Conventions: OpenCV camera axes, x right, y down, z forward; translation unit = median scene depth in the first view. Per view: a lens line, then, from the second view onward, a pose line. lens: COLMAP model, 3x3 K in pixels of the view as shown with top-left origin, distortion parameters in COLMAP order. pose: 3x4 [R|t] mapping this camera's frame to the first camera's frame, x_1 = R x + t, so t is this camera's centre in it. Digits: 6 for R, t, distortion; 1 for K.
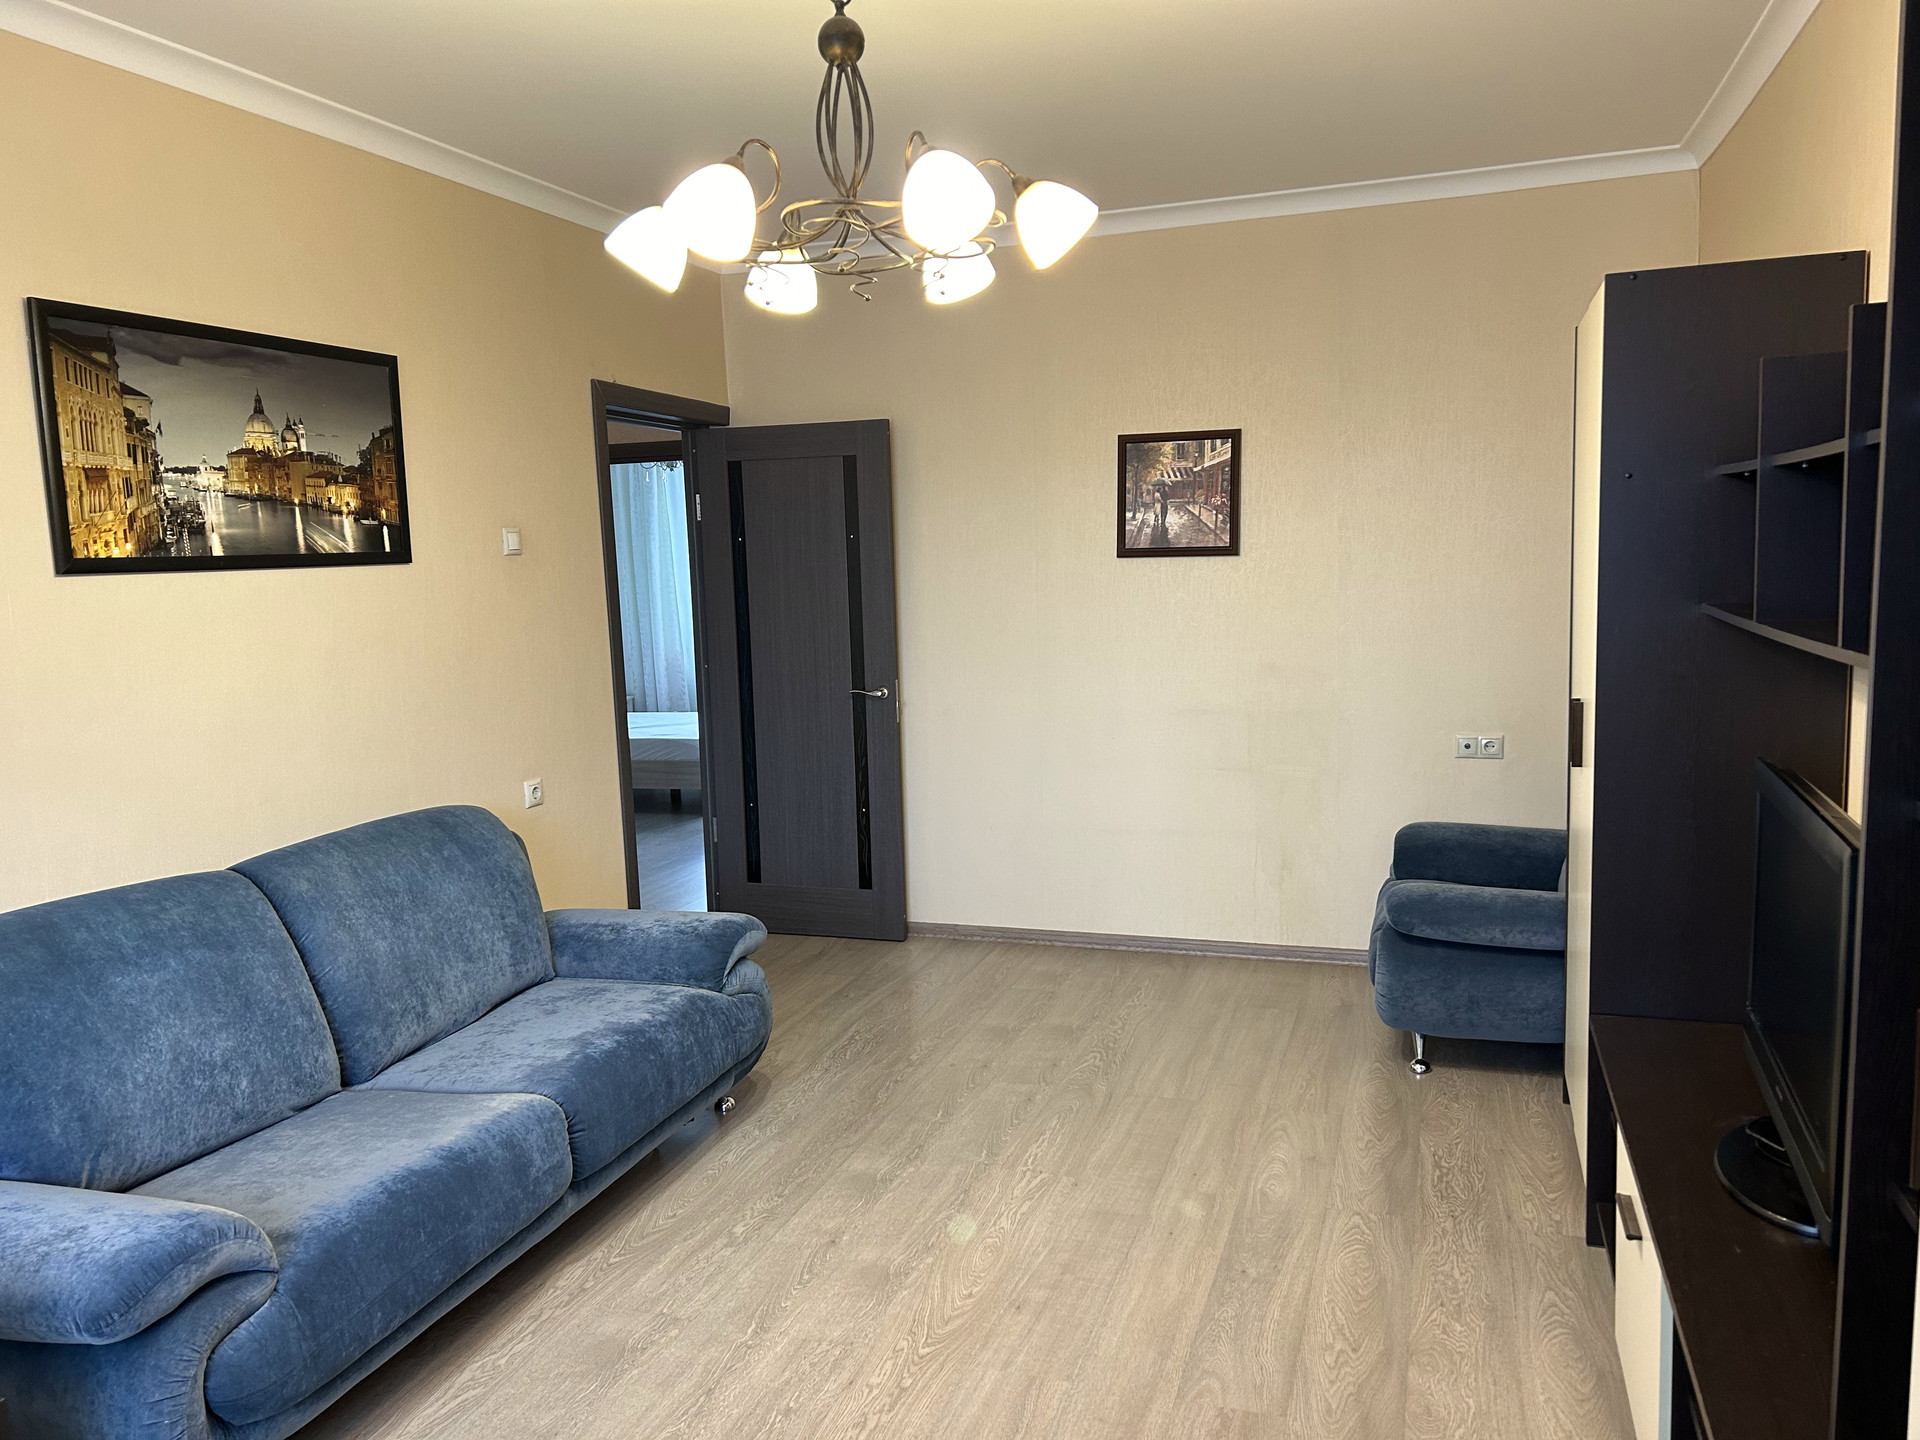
lens RADIAL K [[1442.8, 0, 959.5], [0, 1442.8, 721.2], [0, 0, 1]] dist [-0.003134, -0.002891]
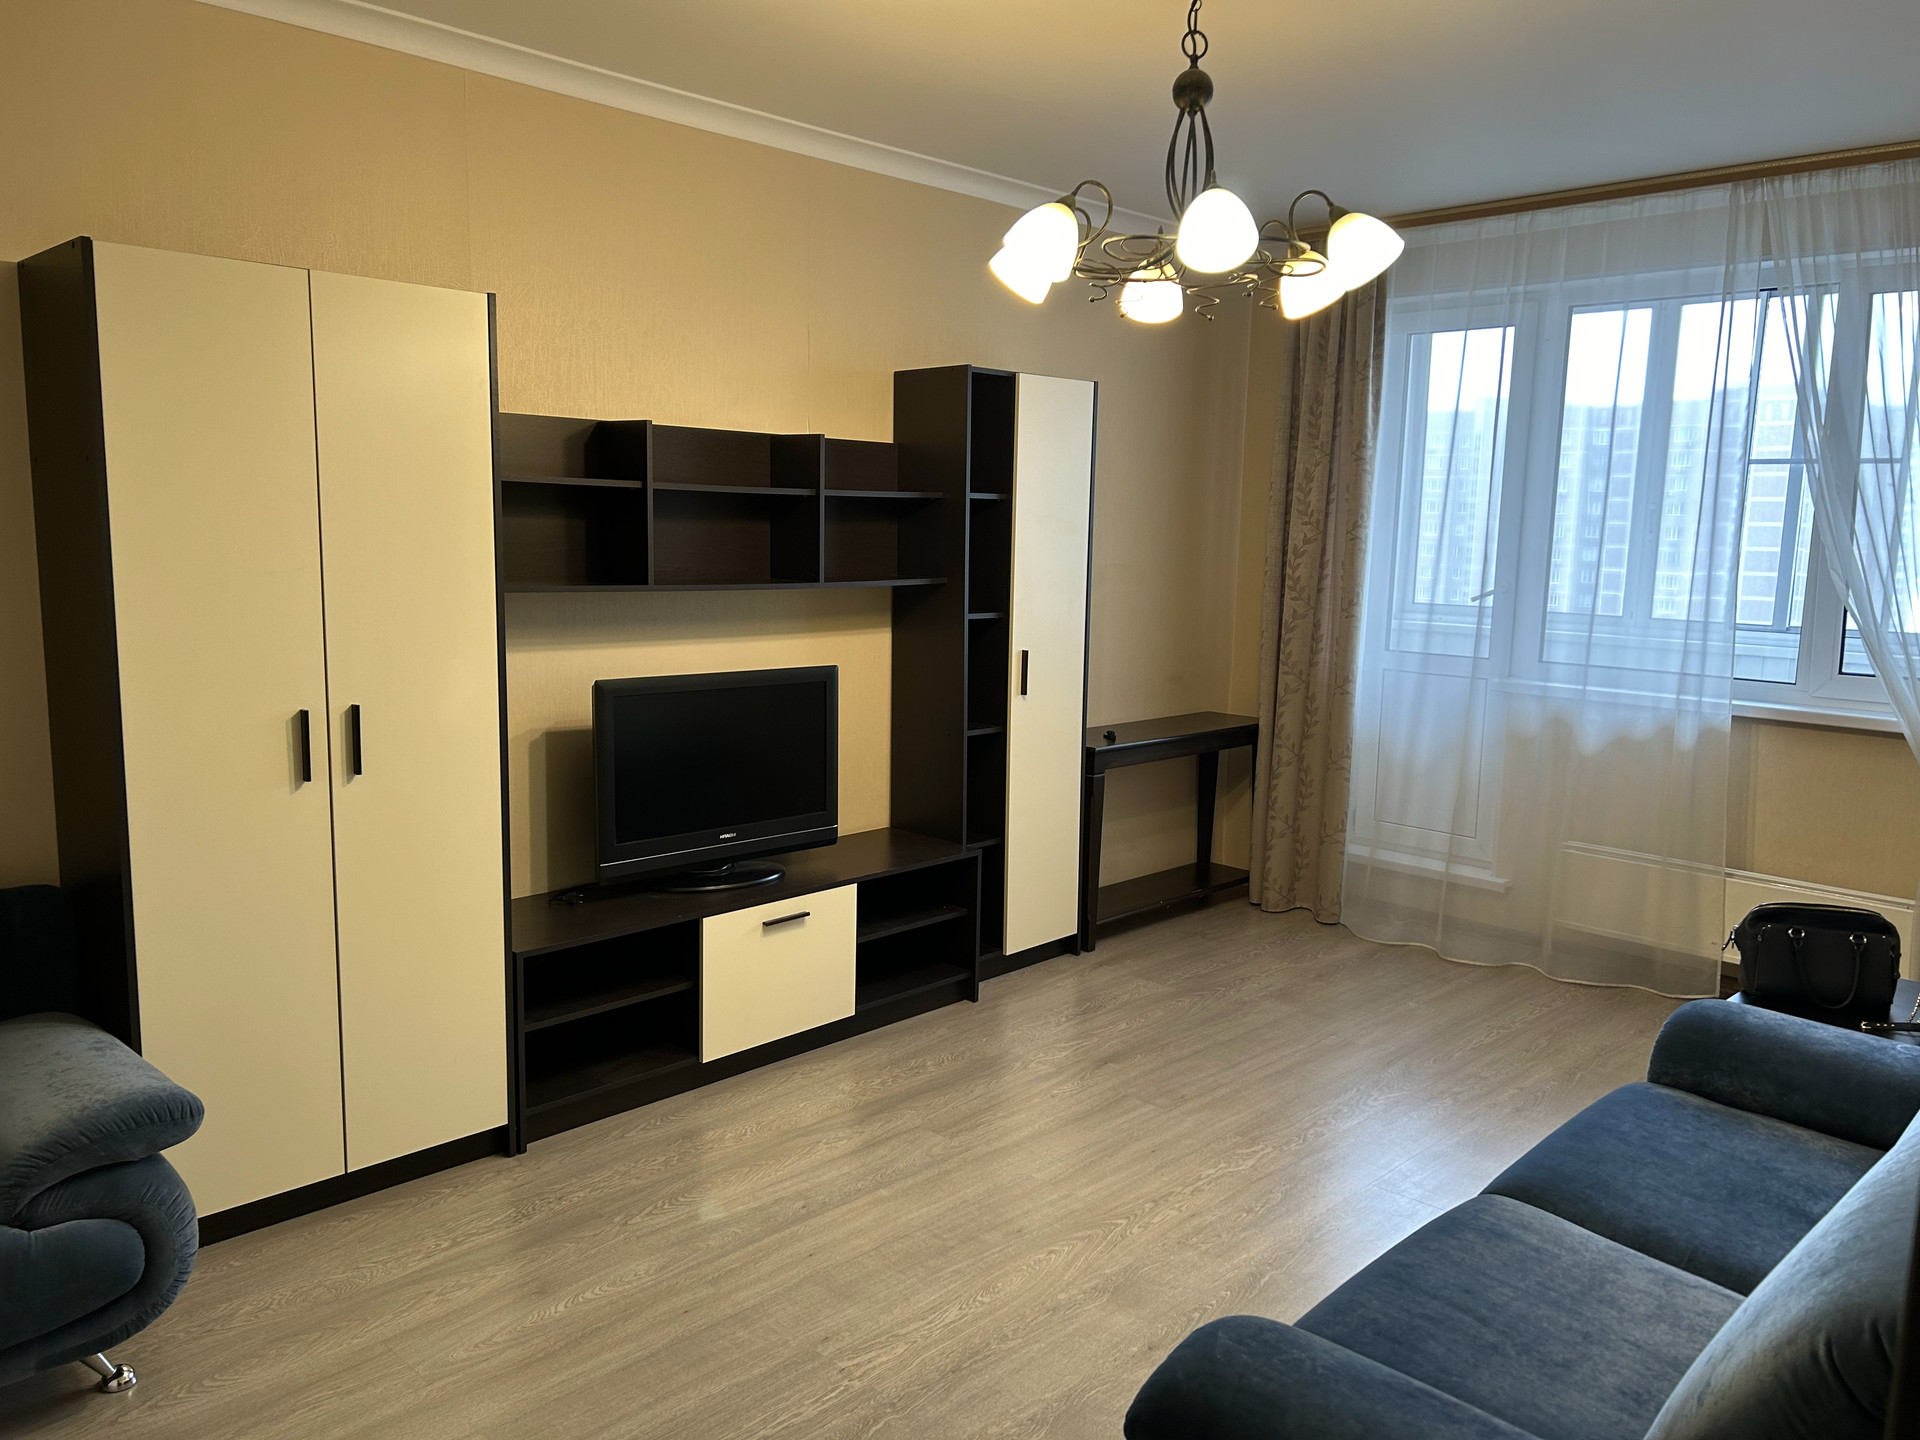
lens RADIAL K [[1442.8, 0, 959.6], [0, 1442.8, 723.5], [0, 0, 1]] dist [-0.003134, -0.002891]
pose [[-0.901196, -0.045785, 0.430988, -0.370156], [0.061944, 0.970590, 0.232633, -0.221102], [-0.428963, 0.236345, -0.871855, 1.877709]]
